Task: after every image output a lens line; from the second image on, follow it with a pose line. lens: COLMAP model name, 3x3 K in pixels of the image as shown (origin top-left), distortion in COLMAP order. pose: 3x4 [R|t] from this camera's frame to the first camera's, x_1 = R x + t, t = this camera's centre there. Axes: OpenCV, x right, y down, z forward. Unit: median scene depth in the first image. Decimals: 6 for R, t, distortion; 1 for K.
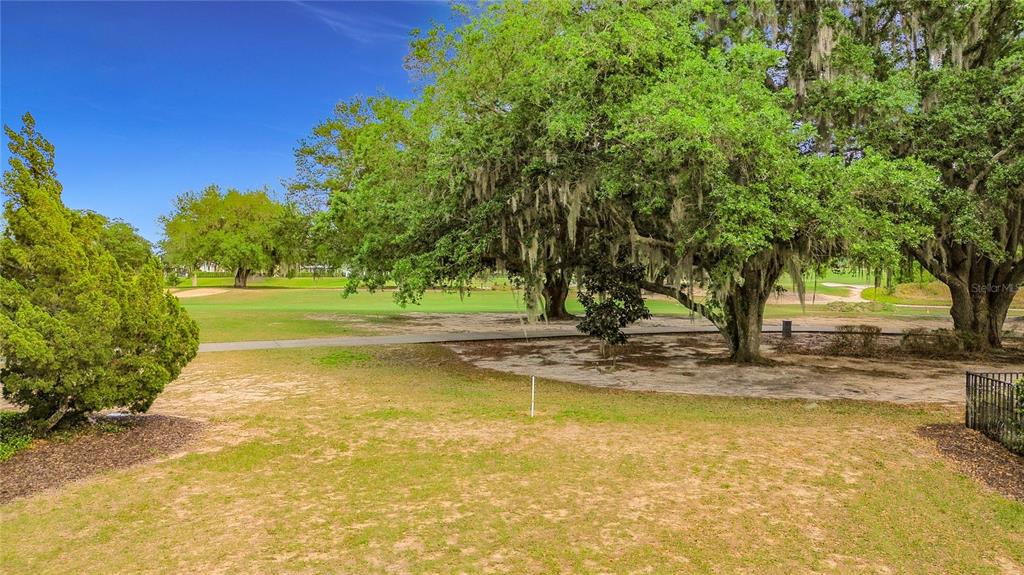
lens RADIAL K [[755.9, 0, 516.1], [0, 755.9, 294.1], [0, 0, 1]] dist [0.078924, -0.082121]
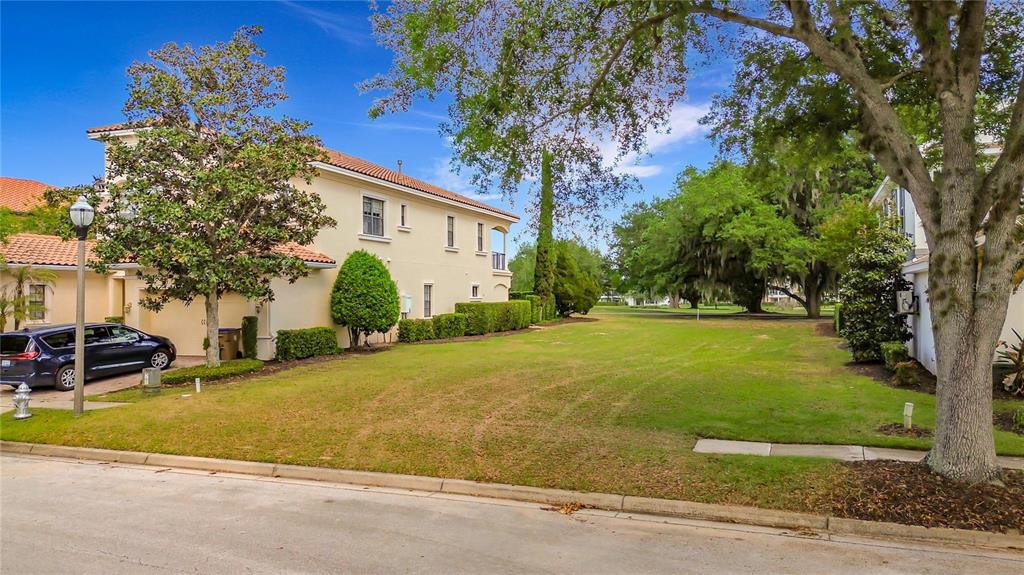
lens RADIAL K [[752.8, 0, 506.4], [0, 752.8, 296.4], [0, 0, 1]] dist [0.079106, -0.085823]
pose [[0.928338, 0.000619, -0.371736, 0.468997], [-0.016738, 0.999054, -0.040136, 0.203282], [0.371359, 0.043482, 0.927471, -2.329140]]
